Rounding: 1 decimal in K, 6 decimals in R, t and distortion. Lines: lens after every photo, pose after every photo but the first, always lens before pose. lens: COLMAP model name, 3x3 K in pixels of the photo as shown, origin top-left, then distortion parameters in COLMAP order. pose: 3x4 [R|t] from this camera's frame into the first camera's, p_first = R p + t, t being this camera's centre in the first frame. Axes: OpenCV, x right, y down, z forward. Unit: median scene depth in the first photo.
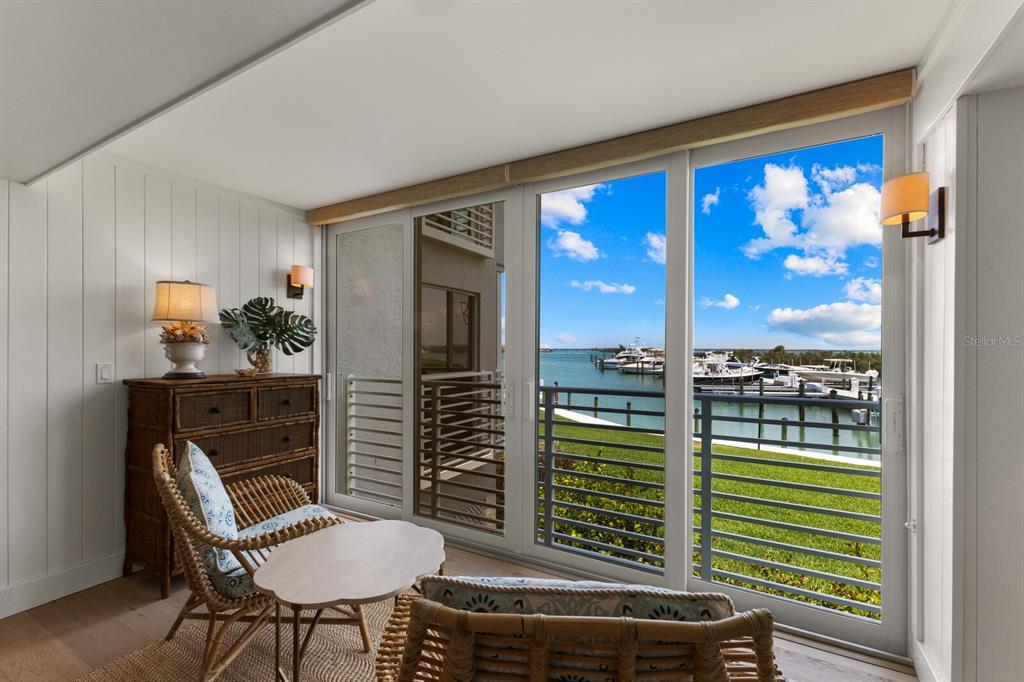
lens RADIAL K [[448.0, 0, 507.8], [0, 448.0, 349.1], [0, 0, 1]] dist [0.000590, -0.000082]
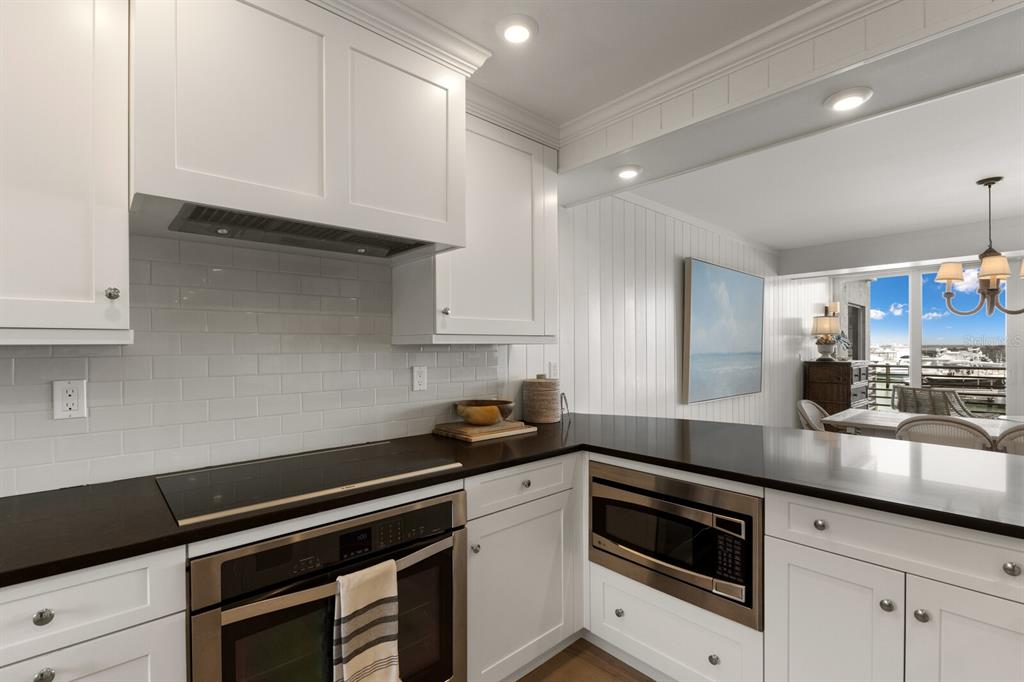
lens RADIAL K [[467.1, 0, 516.8], [0, 467.1, 348.9], [0, 0, 1]] dist [-0.007073, 0.000321]
pose [[0.953644, -0.003931, -0.300910, -0.610474], [0.005027, 0.999983, 0.002868, -0.002215], [0.300894, -0.004247, 0.953648, -0.644758]]
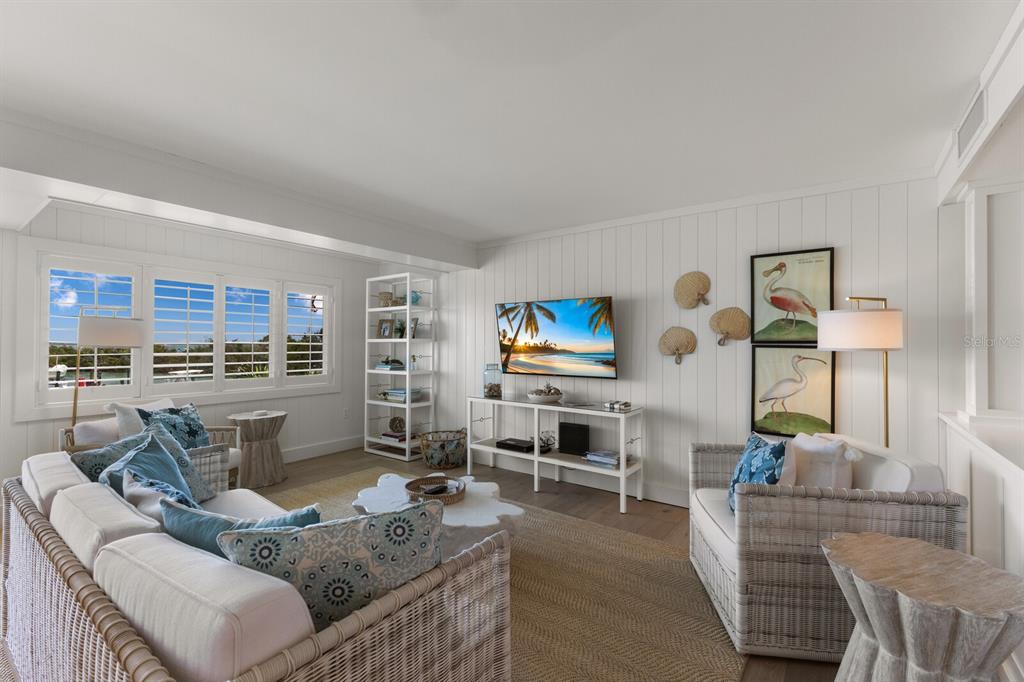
lens RADIAL K [[444.6, 0, 515.6], [0, 444.6, 343.4], [0, 0, 1]] dist [0.010754, -0.000013]
pose [[0.107613, -0.000121, 0.994193, -0.162117], [-0.002226, 0.999997, 0.000362, -0.000607], [-0.994190, -0.002252, 0.107612, -0.423752]]
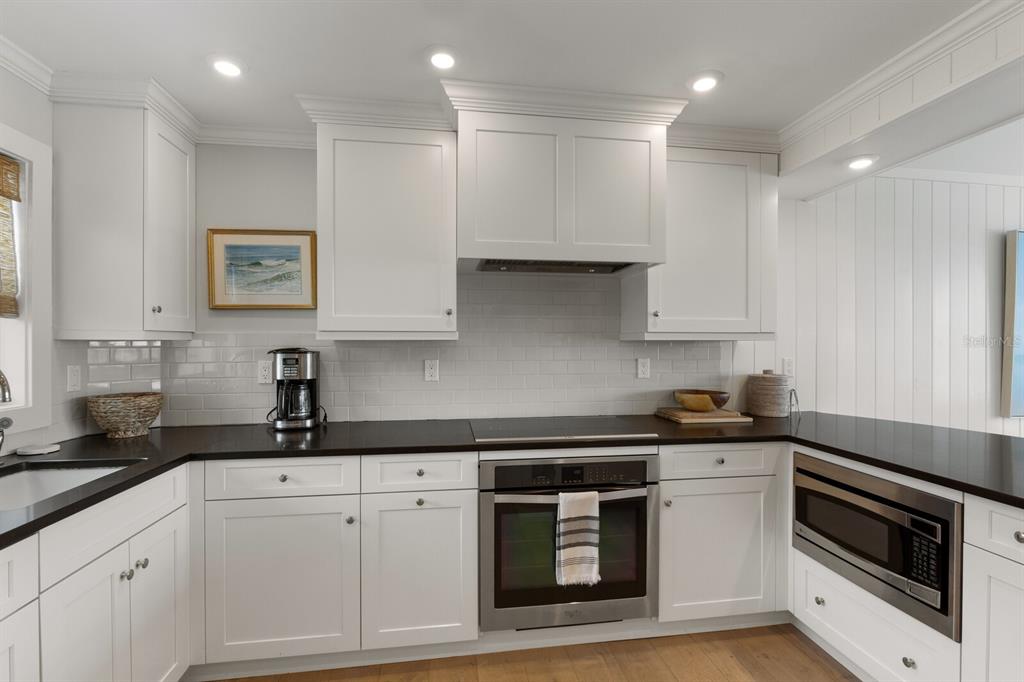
lens RADIAL K [[471.6, 0, 514.4], [0, 471.6, 344.4], [0, 0, 1]] dist [-0.005876, -0.000315]
pose [[0.622299, 0.004952, -0.782764, -0.524824], [-0.002709, 0.999988, 0.004172, -0.002665], [0.782775, -0.000476, 0.622305, -0.691042]]
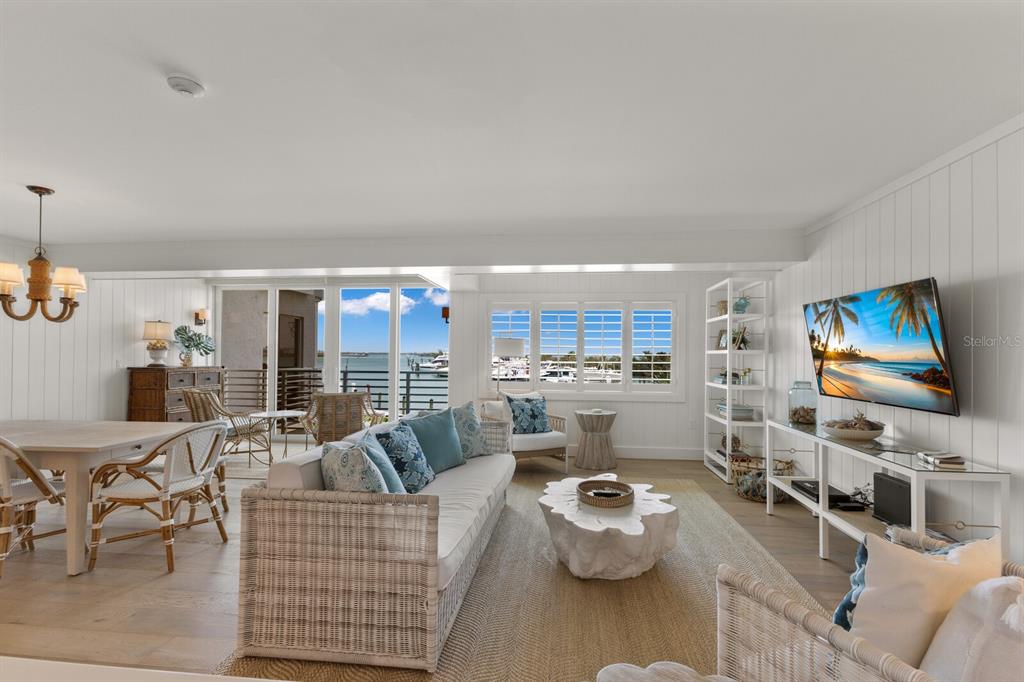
lens RADIAL K [[454.2, 0, 514.2], [0, 454.2, 347.7], [0, 0, 1]] dist [0.013481, -0.000281]
pose [[0.917117, 0.008531, 0.398526, -0.019526], [-0.003510, 0.999905, -0.013327, -0.000697], [-0.398602, 0.010824, 0.917060, -0.685625]]
